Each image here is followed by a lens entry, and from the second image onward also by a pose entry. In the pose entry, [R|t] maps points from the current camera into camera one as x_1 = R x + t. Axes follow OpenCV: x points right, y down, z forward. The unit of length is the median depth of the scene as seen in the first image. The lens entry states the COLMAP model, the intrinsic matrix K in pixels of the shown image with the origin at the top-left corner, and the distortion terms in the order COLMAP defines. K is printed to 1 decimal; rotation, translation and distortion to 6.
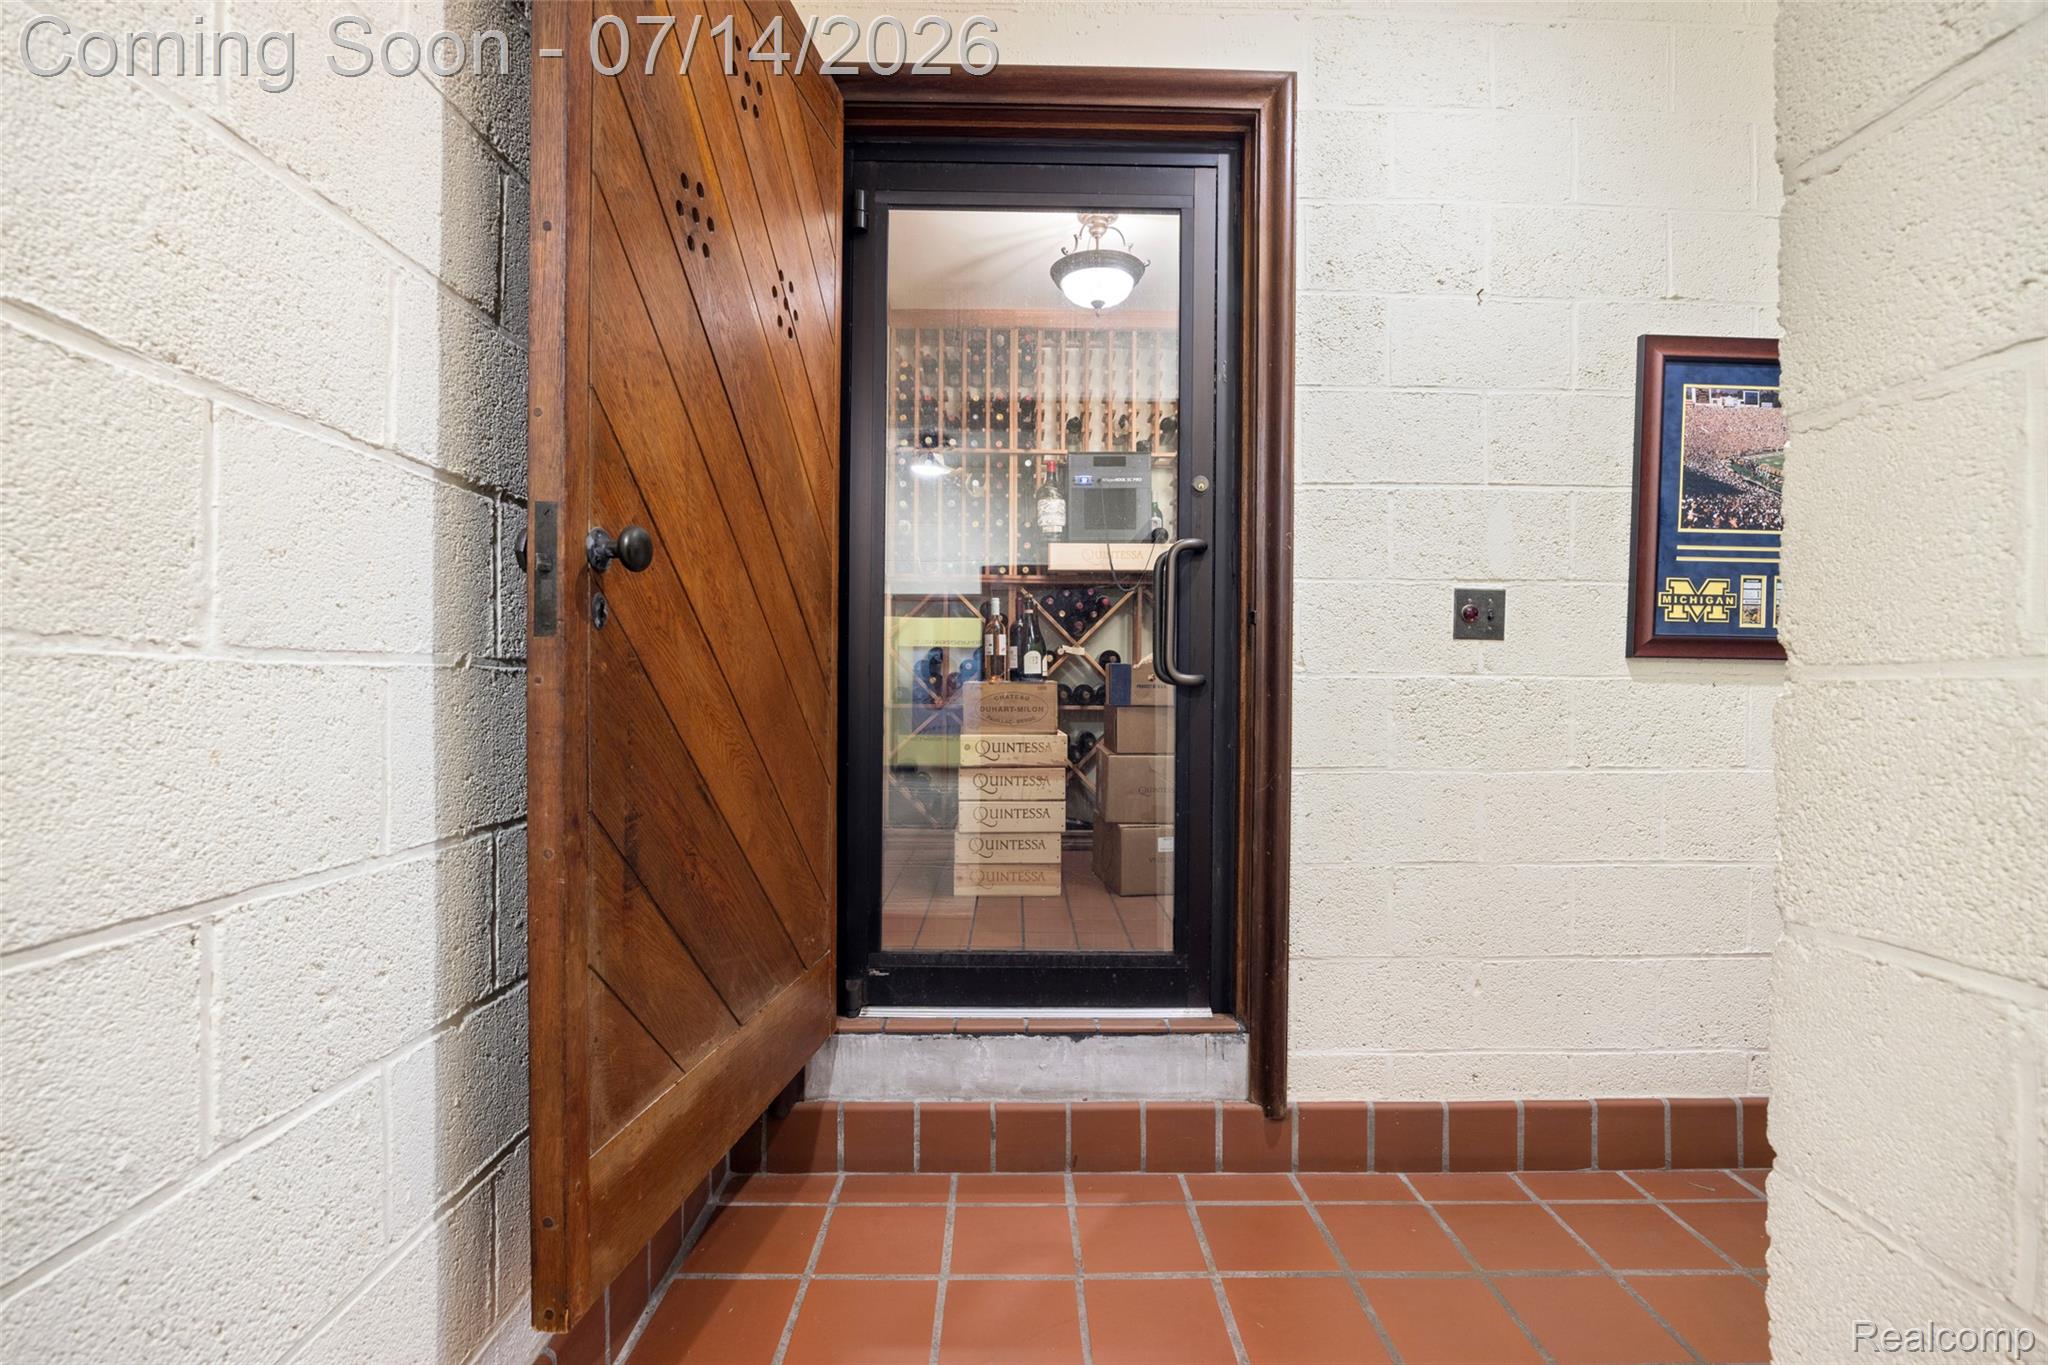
lens RADIAL K [[981.0, 0, 1039.1], [0, 981.0, 682.6], [0, 0, 1]] dist [-0.001355, -0.000229]
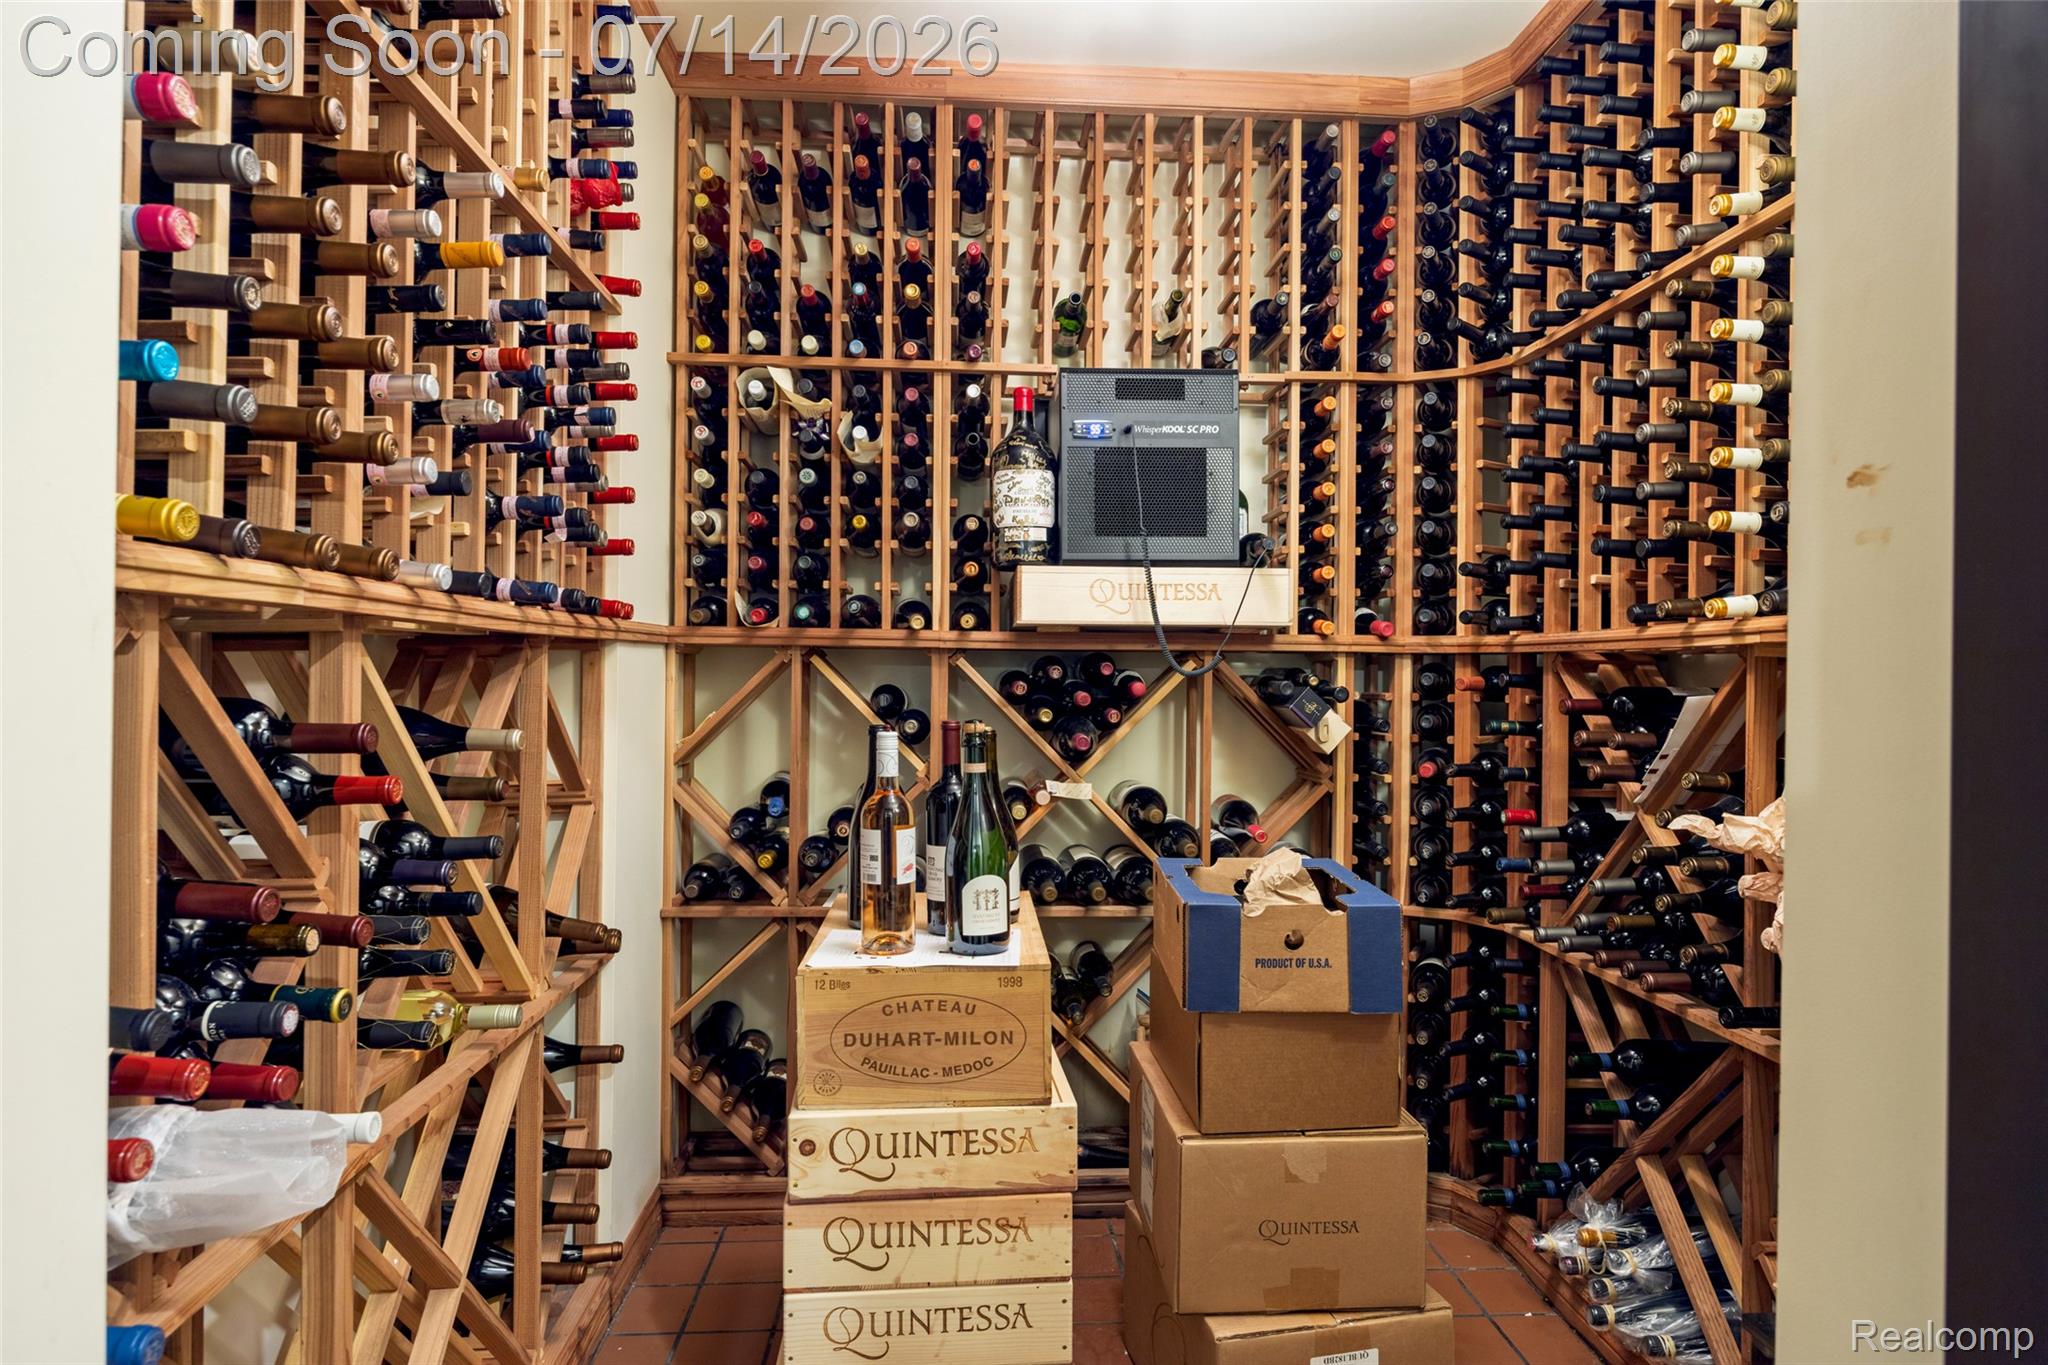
lens RADIAL K [[1117.4, 0, 1011.2], [0, 1117.4, 680.2], [0, 0, 1]] dist [-0.004000, -0.000355]
pose [[0.999648, 0.002921, 0.026365, -0.006875], [-0.003052, 0.999983, 0.004922, -0.088500], [-0.026350, -0.005001, 0.999640, 0.465117]]
